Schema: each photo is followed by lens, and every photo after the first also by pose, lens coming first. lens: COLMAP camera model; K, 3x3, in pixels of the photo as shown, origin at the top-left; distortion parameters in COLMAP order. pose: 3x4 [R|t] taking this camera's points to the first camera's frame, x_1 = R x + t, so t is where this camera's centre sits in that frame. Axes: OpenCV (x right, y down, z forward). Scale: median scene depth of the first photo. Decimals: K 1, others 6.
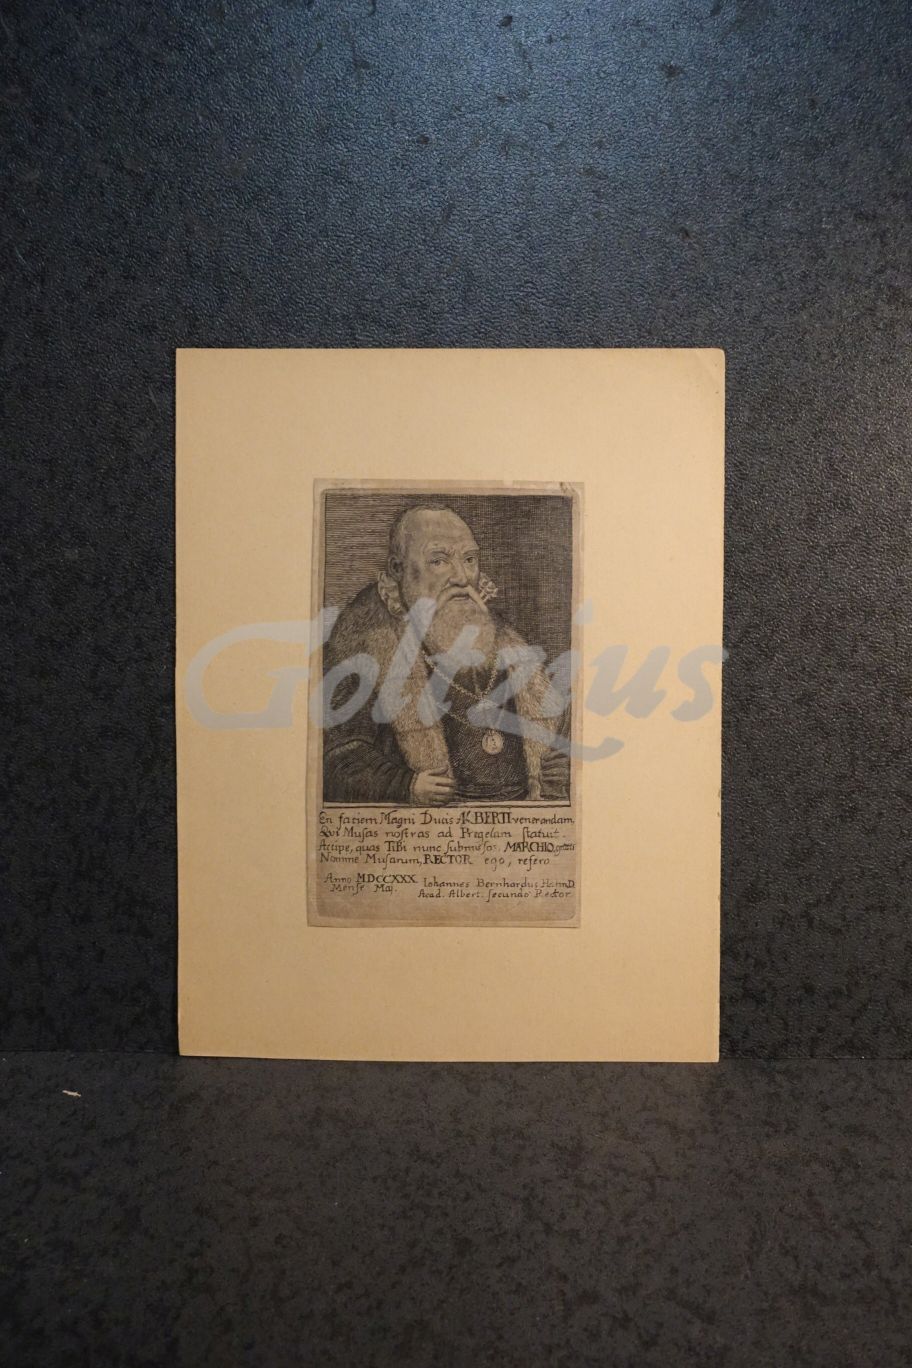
lens RADIAL K [[1172.6, 0, 452.3], [0, 1172.6, 683.1], [0, 0, 1]] dist [-0.028178, -0.000152]
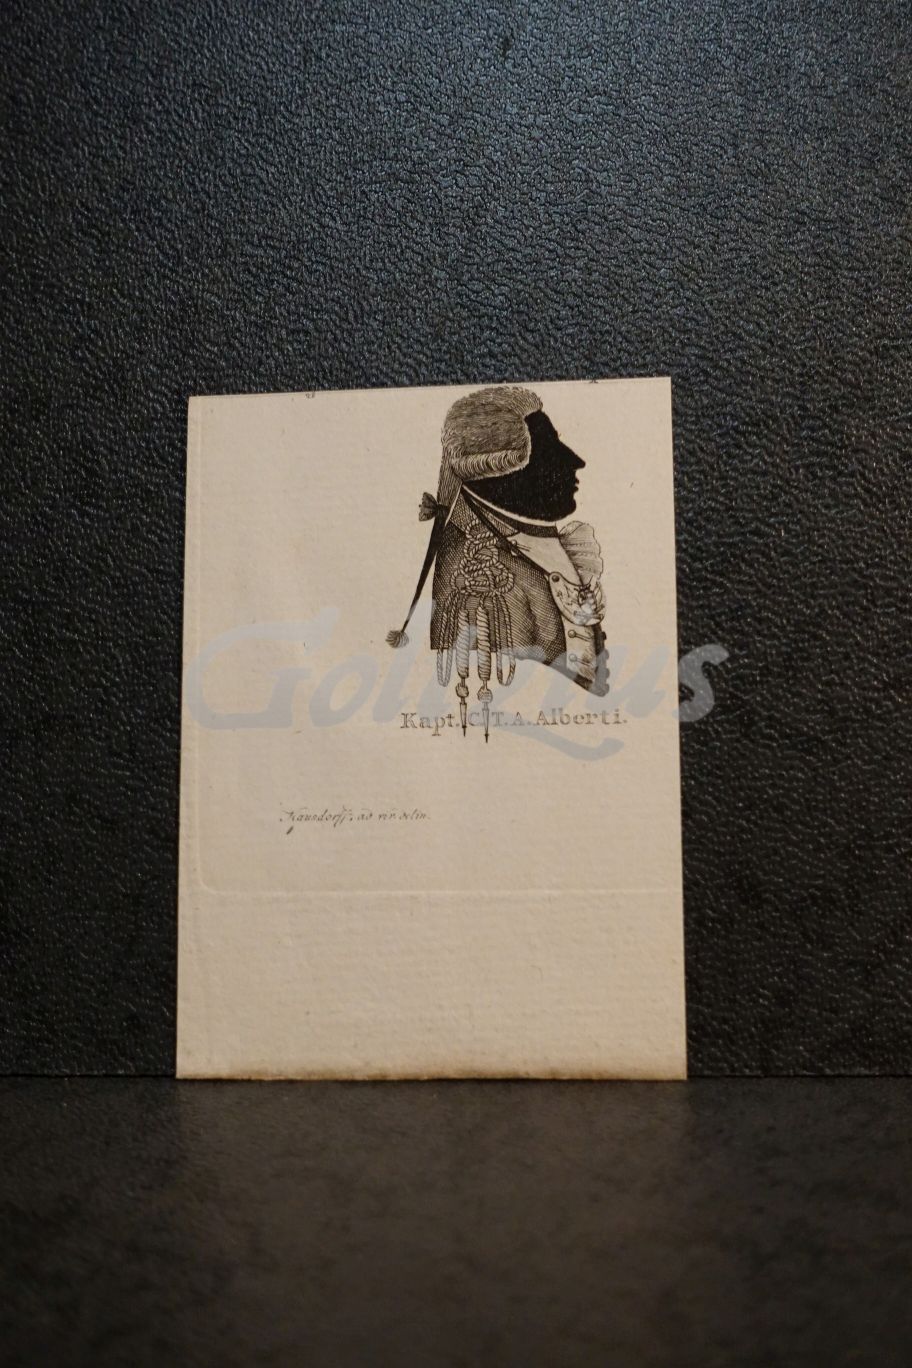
lens RADIAL K [[1889.2, 0, 449.7], [0, 1889.2, 683.1], [0, 0, 1]] dist [-0.025499, 0.000000]
pose [[0.998246, -0.010274, -0.058305, 0.252468], [-0.003077, 0.974494, -0.224391, 0.350676], [0.059123, 0.224177, 0.972753, 0.373736]]
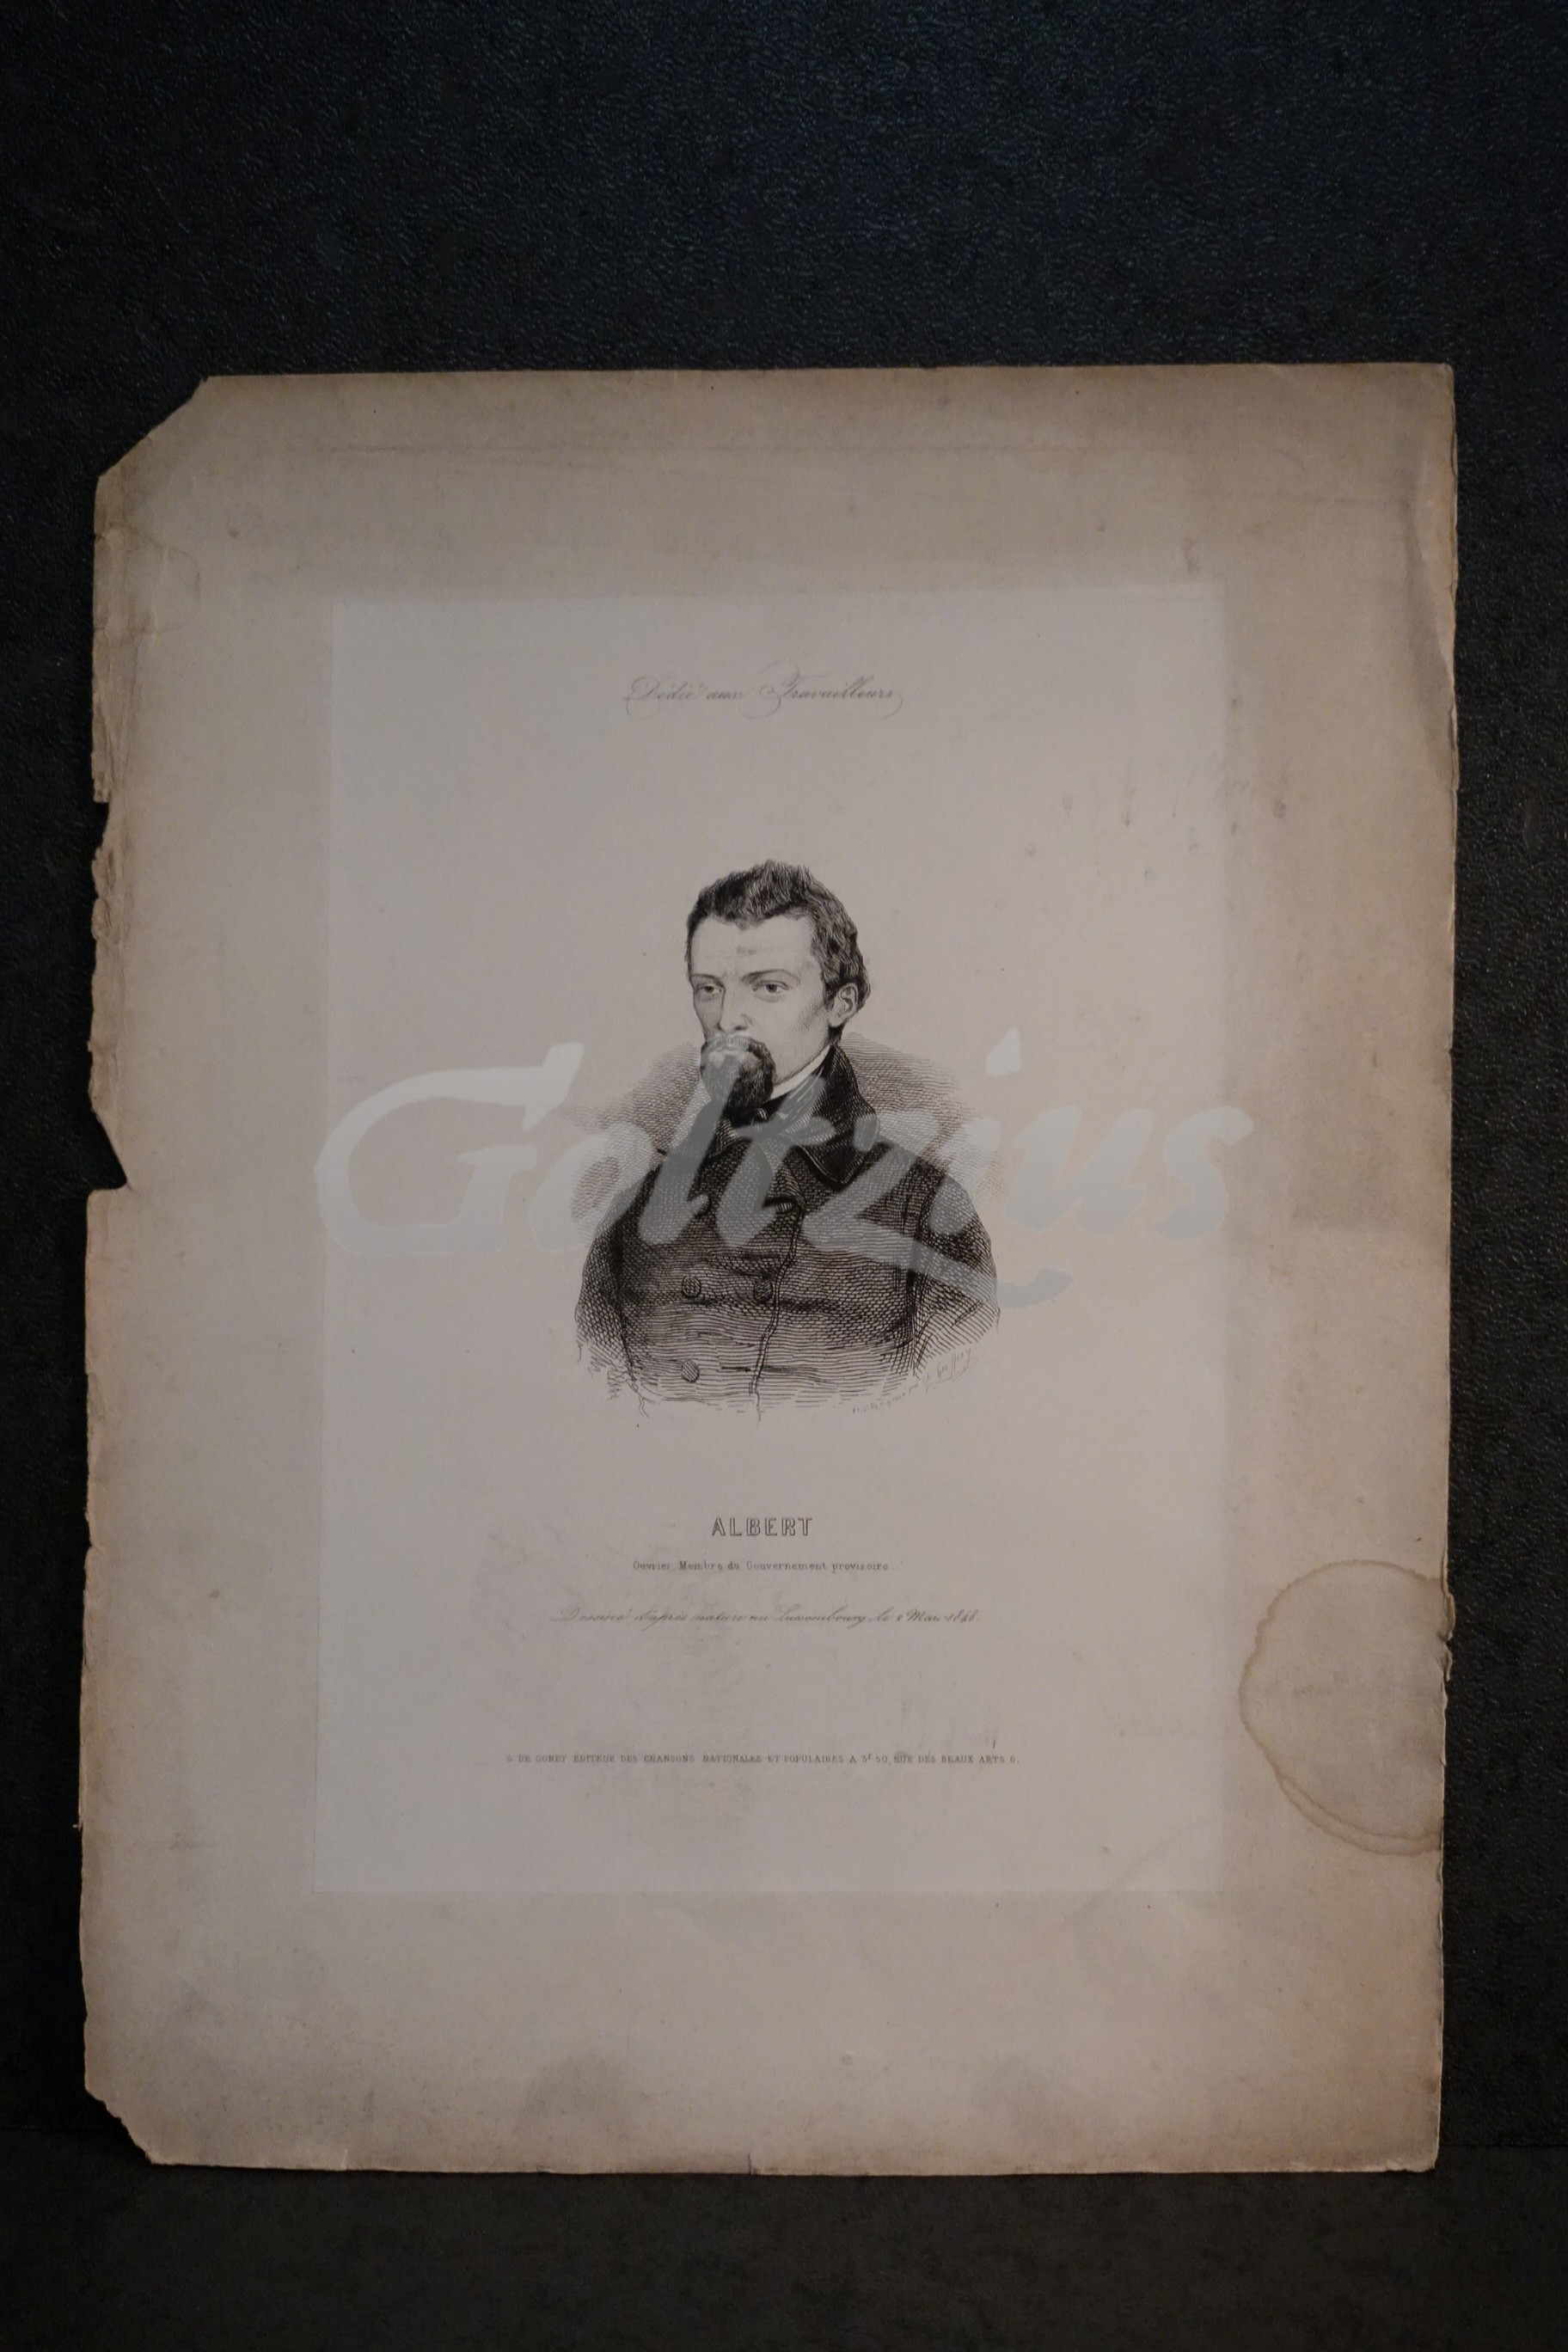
lens RADIAL K [[3581.8, 0, 771.8], [0, 3581.8, 1173.1], [0, 0, 1]] dist [-0.046115, 0.000000]
pose [[0.999934, 0.000978, -0.011447, 0.088666], [-0.001316, 0.999563, -0.029536, -0.062123], [0.011413, 0.029549, 0.999498, -0.613683]]
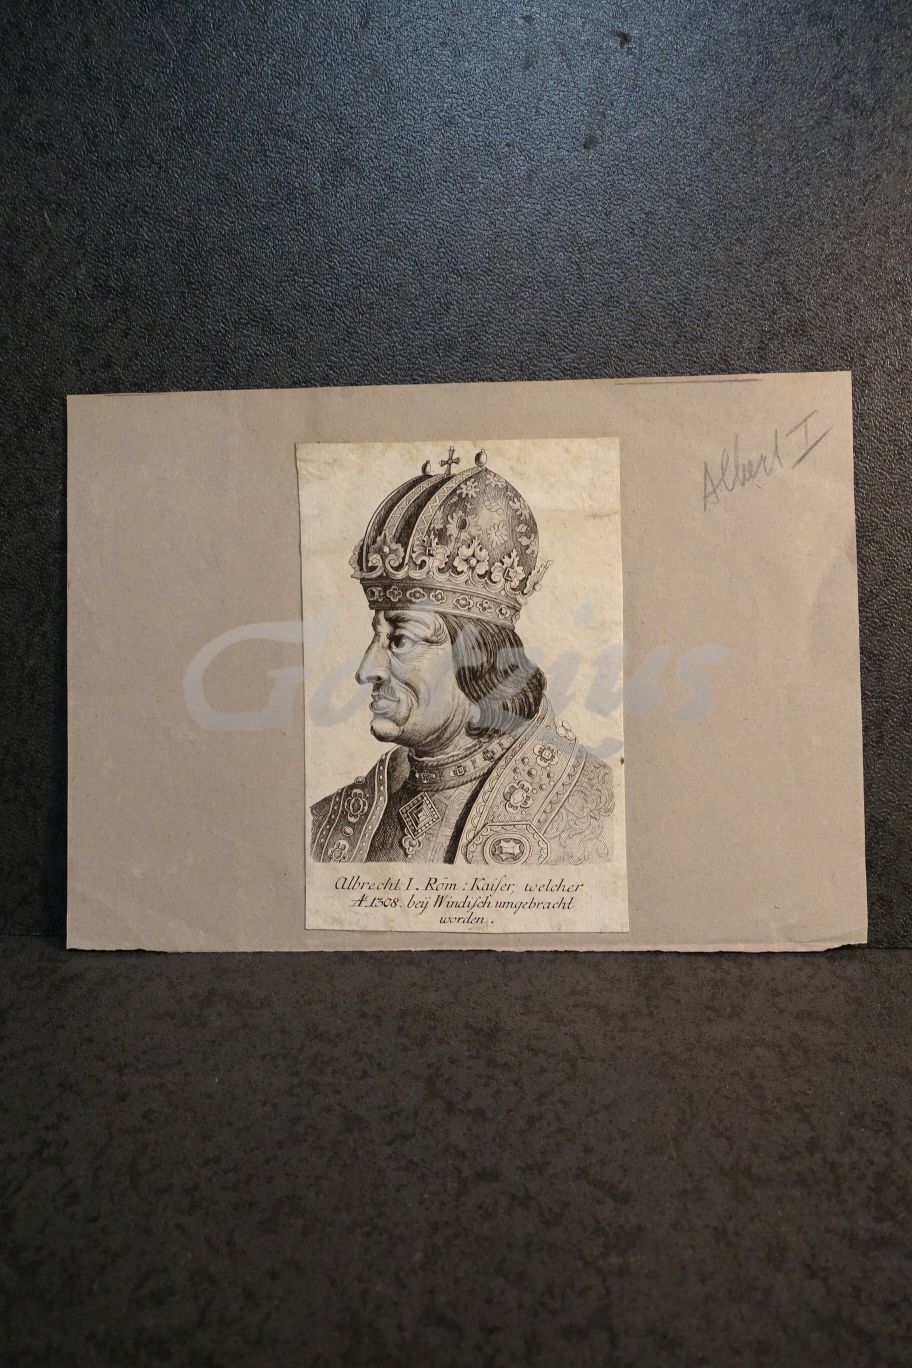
lens RADIAL K [[1172.6, 0, 455.9], [0, 1172.6, 687.0], [0, 0, 1]] dist [-0.028178, -0.000152]
pose [[0.999845, 0.005107, -0.016825, 0.087520], [-0.005416, 0.999817, -0.018357, 0.145691], [0.016728, 0.018445, 0.999690, 0.094855]]
